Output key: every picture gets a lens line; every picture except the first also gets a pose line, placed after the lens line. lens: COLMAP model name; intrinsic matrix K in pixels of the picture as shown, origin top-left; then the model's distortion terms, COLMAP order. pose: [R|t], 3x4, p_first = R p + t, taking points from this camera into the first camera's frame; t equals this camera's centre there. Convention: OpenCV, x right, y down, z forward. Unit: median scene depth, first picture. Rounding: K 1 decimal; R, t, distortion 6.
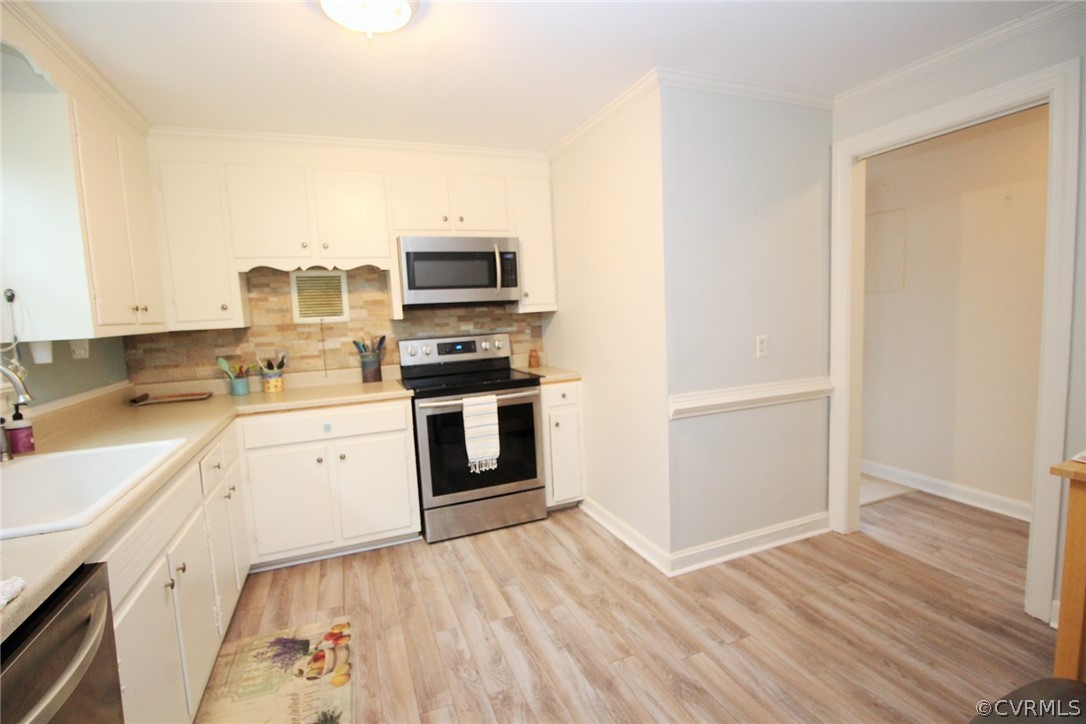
lens RADIAL K [[504.0, 0, 541.0], [0, 504.0, 360.4], [0, 0, 1]] dist [-0.003336, -0.009265]
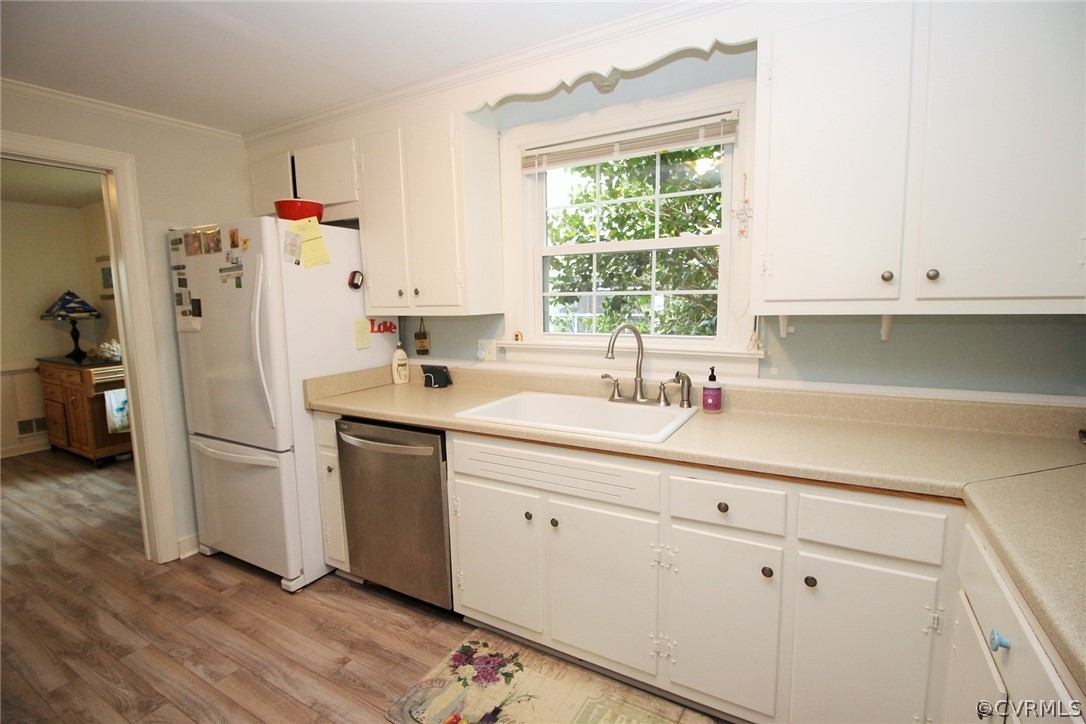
lens RADIAL K [[504.0, 0, 539.6], [0, 504.0, 360.6], [0, 0, 1]] dist [-0.003336, -0.009265]
pose [[-0.781066, 0.135839, -0.609495, -0.018304], [-0.006197, 0.974318, 0.225090, -0.106408], [0.624418, 0.179587, -0.760165, 0.927515]]
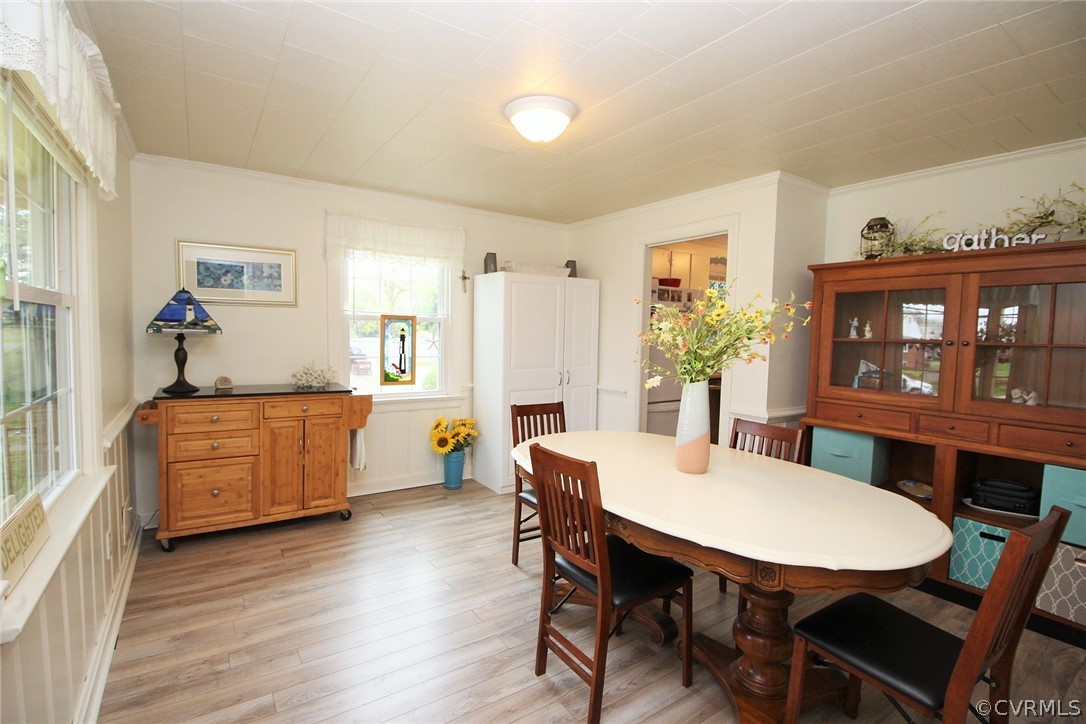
lens RADIAL K [[504.0, 0, 539.5], [0, 504.0, 361.4], [0, 0, 1]] dist [-0.003336, -0.009265]
pose [[0.213302, 0.110841, -0.970678, 1.327889], [-0.125921, 0.988376, 0.085191, 0.013211], [0.968838, 0.104057, 0.224780, -0.785380]]
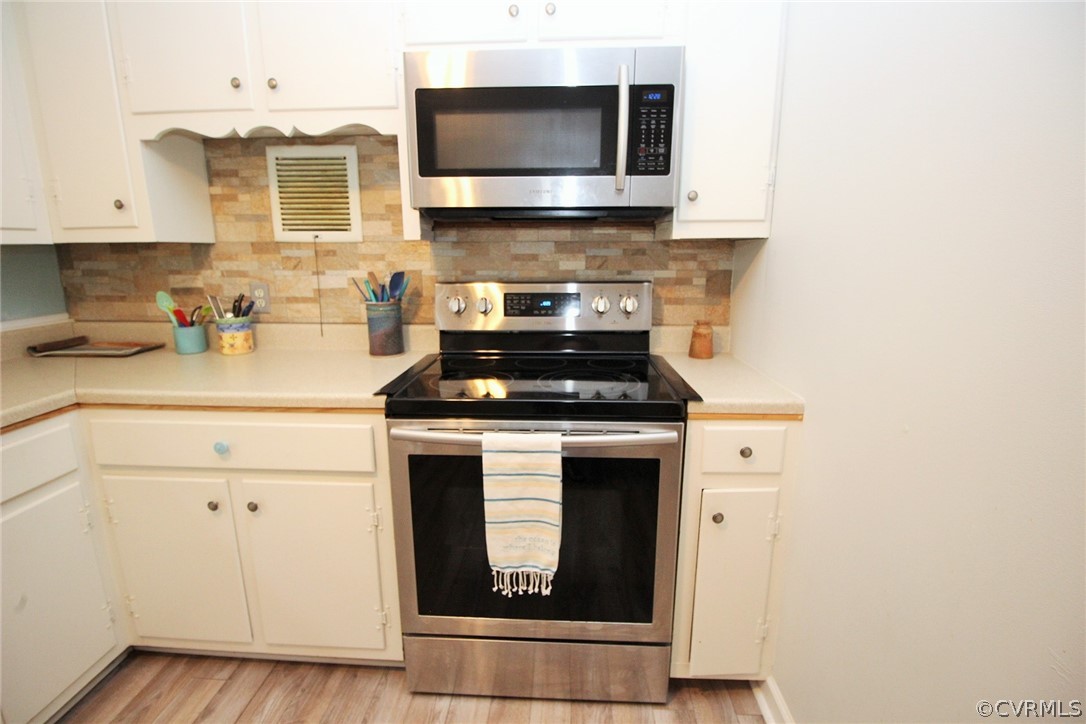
lens RADIAL K [[504.0, 0, 538.3], [0, 504.0, 364.0], [0, 0, 1]] dist [-0.003336, -0.009265]
pose [[0.904740, 0.138145, -0.402940, 0.050662], [-0.084296, 0.985308, 0.148531, -0.047963], [0.417539, -0.100416, 0.903093, 0.619851]]
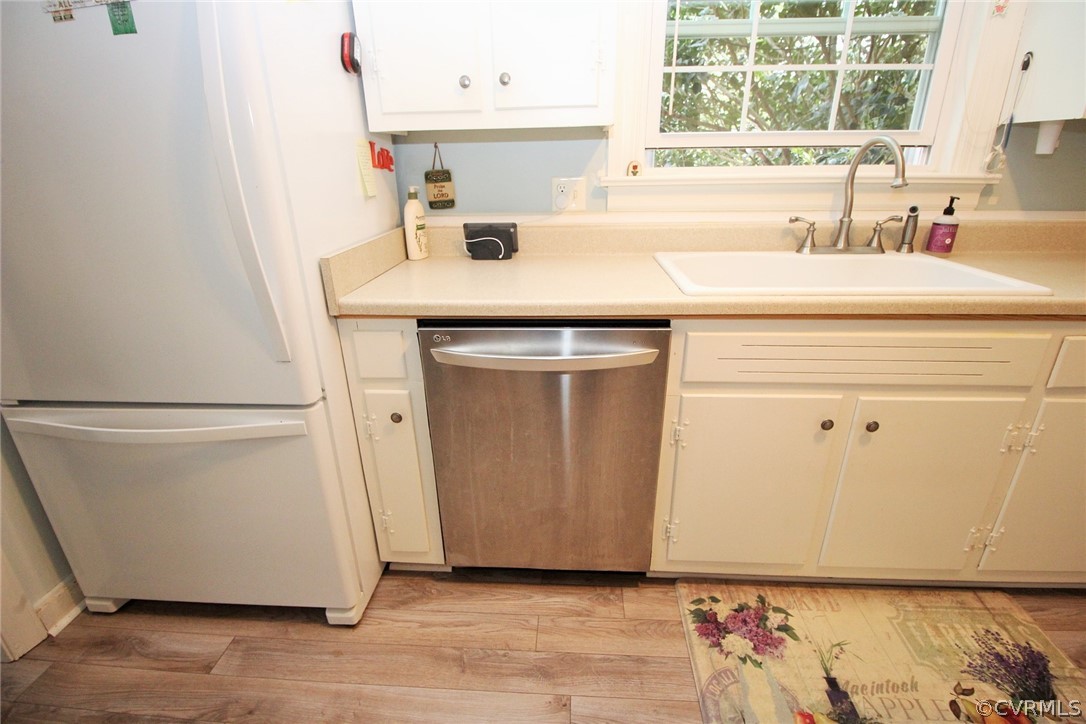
lens RADIAL K [[504.0, 0, 539.2], [0, 504.0, 364.1], [0, 0, 1]] dist [-0.003336, -0.009265]
pose [[-0.430692, 0.382784, -0.817301, 0.071416], [-0.048418, 0.894493, 0.444452, -0.004061], [0.901199, 0.230994, -0.366717, 0.411135]]
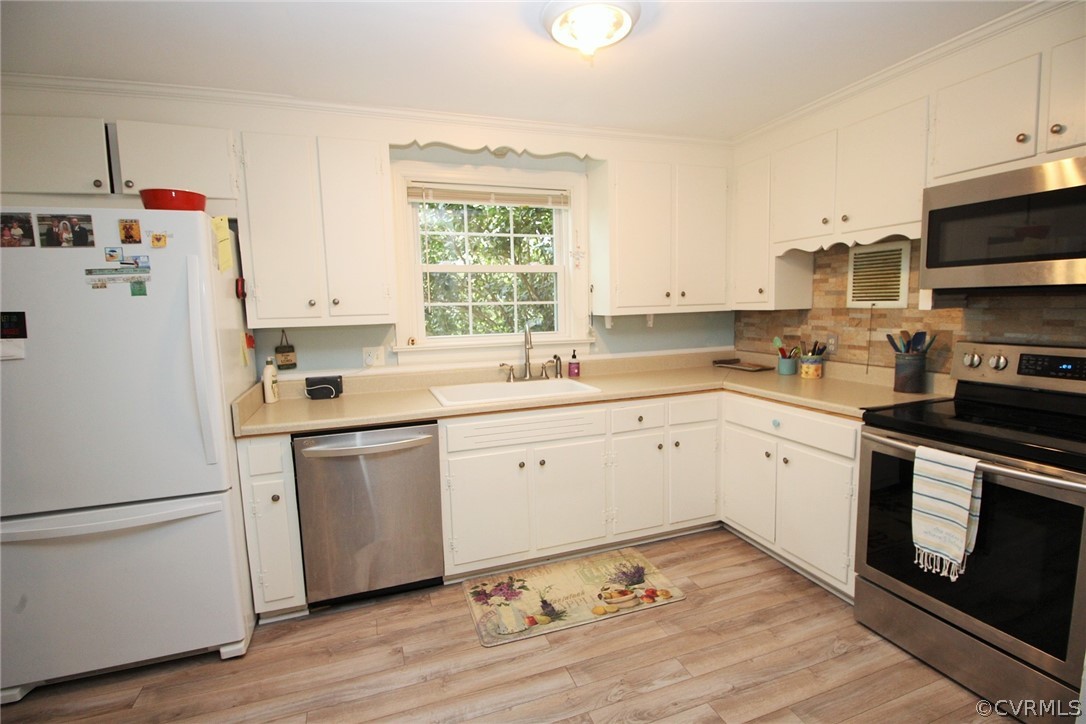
lens RADIAL K [[504.0, 0, 541.2], [0, 504.0, 361.7], [0, 0, 1]] dist [-0.003336, -0.009265]
pose [[-0.032818, 0.160715, -0.986455, 0.443806], [-0.070433, 0.984161, 0.162684, -0.091563], [0.996977, 0.074818, -0.020978, 0.522684]]
